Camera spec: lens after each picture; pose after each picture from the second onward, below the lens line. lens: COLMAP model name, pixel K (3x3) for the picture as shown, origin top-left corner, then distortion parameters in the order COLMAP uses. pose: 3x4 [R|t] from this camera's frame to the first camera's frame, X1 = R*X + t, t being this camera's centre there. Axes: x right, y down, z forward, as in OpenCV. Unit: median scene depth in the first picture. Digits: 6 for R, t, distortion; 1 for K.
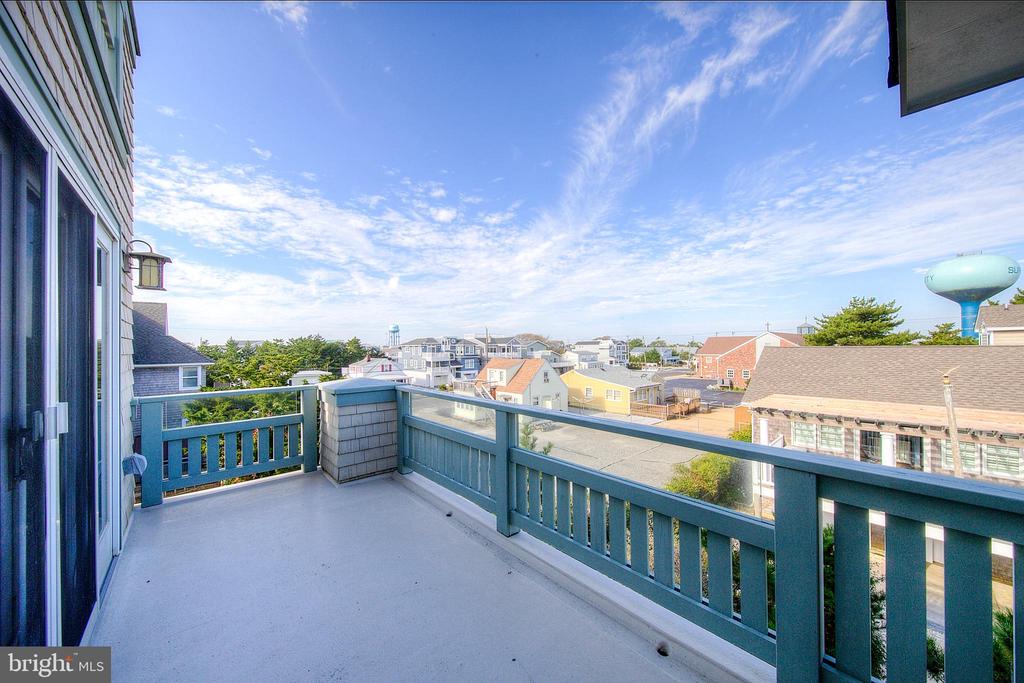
lens RADIAL K [[360.5, 0, 513.8], [0, 360.5, 345.5], [0, 0, 1]] dist [-0.001774, -0.000237]
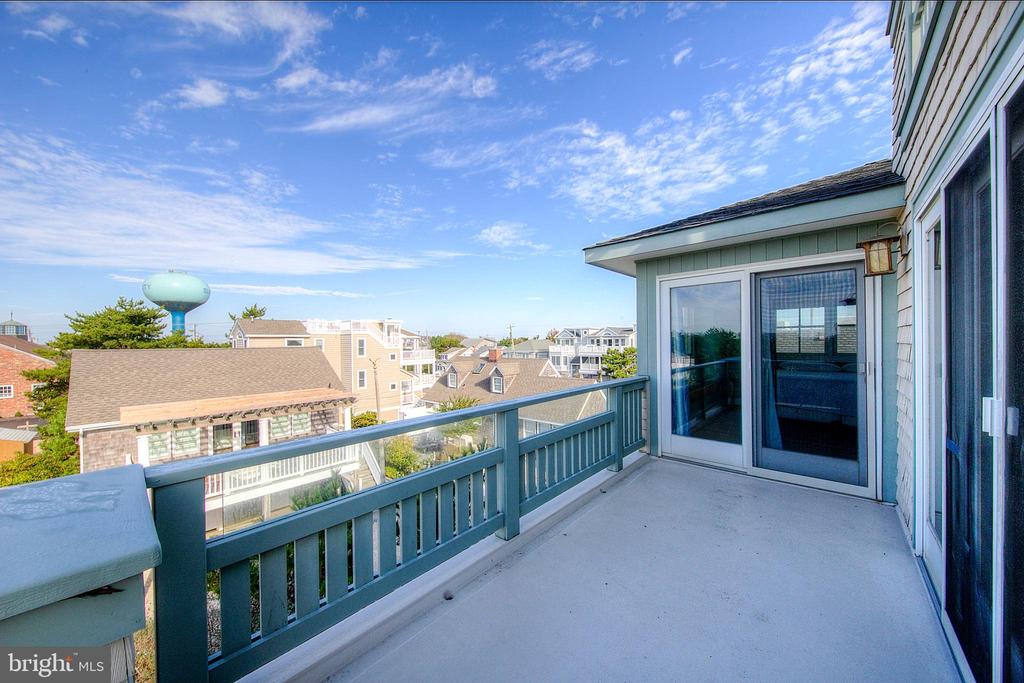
lens RADIAL K [[365.6, 0, 500.0], [0, 365.6, 341.6], [0, 0, 1]] dist [0.001123, 0.000204]
pose [[-0.099394, 0.012309, 0.994972, -0.213645], [0.009160, 0.999892, -0.011455, 0.002274], [-0.995006, 0.007975, -0.099496, 0.239548]]
